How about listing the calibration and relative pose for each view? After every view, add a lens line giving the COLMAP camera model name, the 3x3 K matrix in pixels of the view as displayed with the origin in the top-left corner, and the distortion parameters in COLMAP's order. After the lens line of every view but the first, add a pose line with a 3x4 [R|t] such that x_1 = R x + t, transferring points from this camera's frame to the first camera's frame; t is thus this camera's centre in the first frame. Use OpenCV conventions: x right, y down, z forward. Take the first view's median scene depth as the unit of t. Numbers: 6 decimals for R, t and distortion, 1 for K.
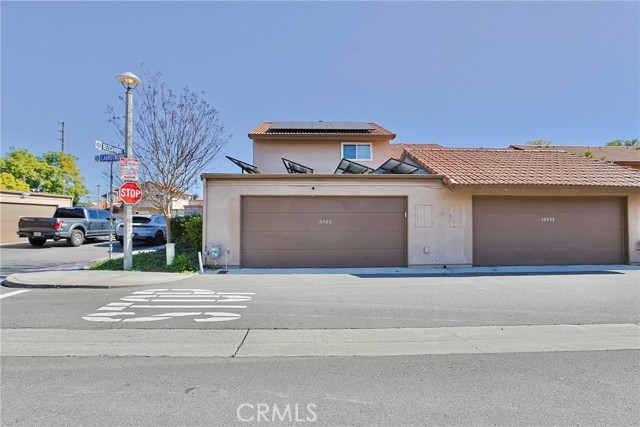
lens RADIAL K [[315.8, 0, 322.2], [0, 315.8, 217.7], [0, 0, 1]] dist [-0.052943, 0.017389]
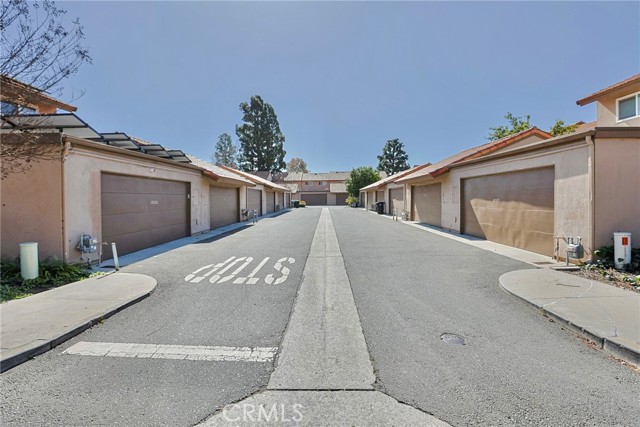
lens RADIAL K [[315.8, 0, 332.9], [0, 315.8, 202.0], [0, 0, 1]] dist [-0.052943, 0.017389]
pose [[0.004929, -0.012847, 0.999905, -1.017362], [0.007920, 0.999887, 0.012808, 0.002806], [-0.999956, 0.007857, 0.005031, 0.405983]]
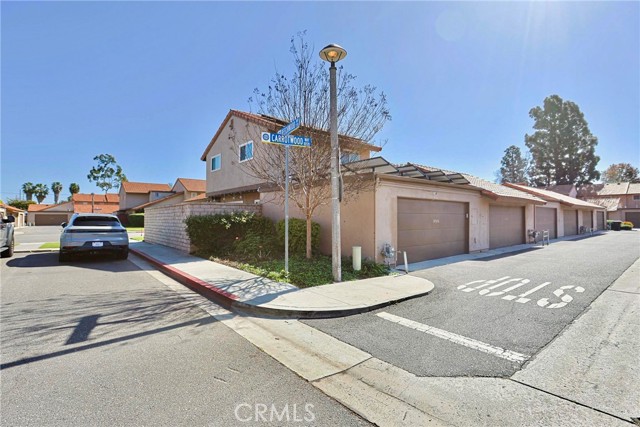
lens RADIAL K [[315.8, 0, 315.7], [0, 315.8, 214.7], [0, 0, 1]] dist [-0.052943, 0.017389]
pose [[0.785943, 0.006273, 0.618267, -1.100446], [0.001651, 0.999924, -0.012243, 0.001950], [-0.618297, 0.010643, 0.785872, 0.342494]]
